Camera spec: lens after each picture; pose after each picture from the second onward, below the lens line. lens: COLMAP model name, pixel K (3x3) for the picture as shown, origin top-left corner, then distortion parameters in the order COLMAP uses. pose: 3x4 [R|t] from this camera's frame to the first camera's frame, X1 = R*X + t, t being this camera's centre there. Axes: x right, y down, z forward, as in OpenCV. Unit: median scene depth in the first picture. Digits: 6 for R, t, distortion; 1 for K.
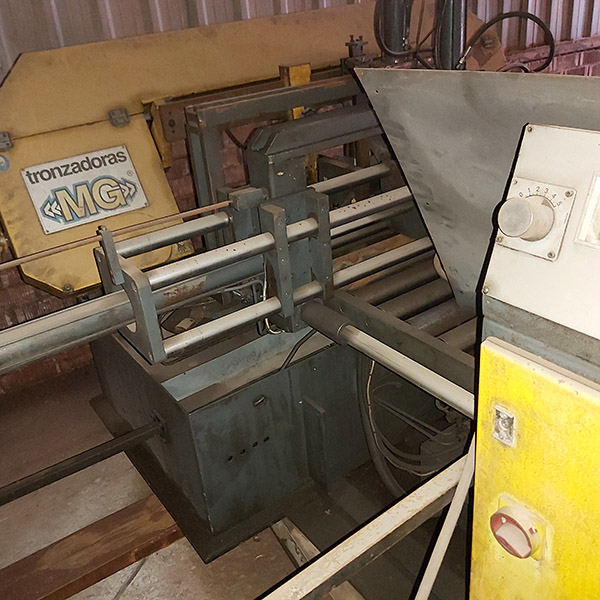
lens RADIAL K [[606.9, 0, 300.0], [0, 606.9, 300.0], [0, 0, 1]] dist [0.056755, -0.138023]
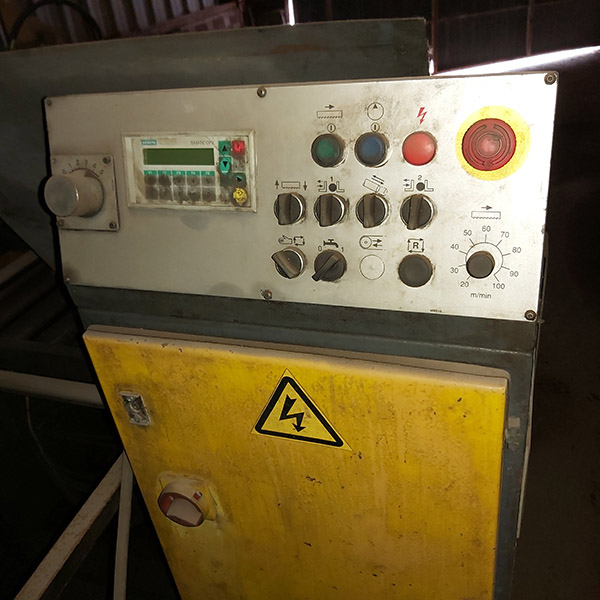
lens RADIAL K [[606.9, 0, 300.0], [0, 606.9, 300.0], [0, 0, 1]] dist [0.056755, -0.138023]
pose [[0.822933, -0.299658, 0.482687, 0.142503], [0.301827, 0.950375, 0.075420, 0.051971], [-0.481334, 0.083623, 0.872539, 0.019320]]
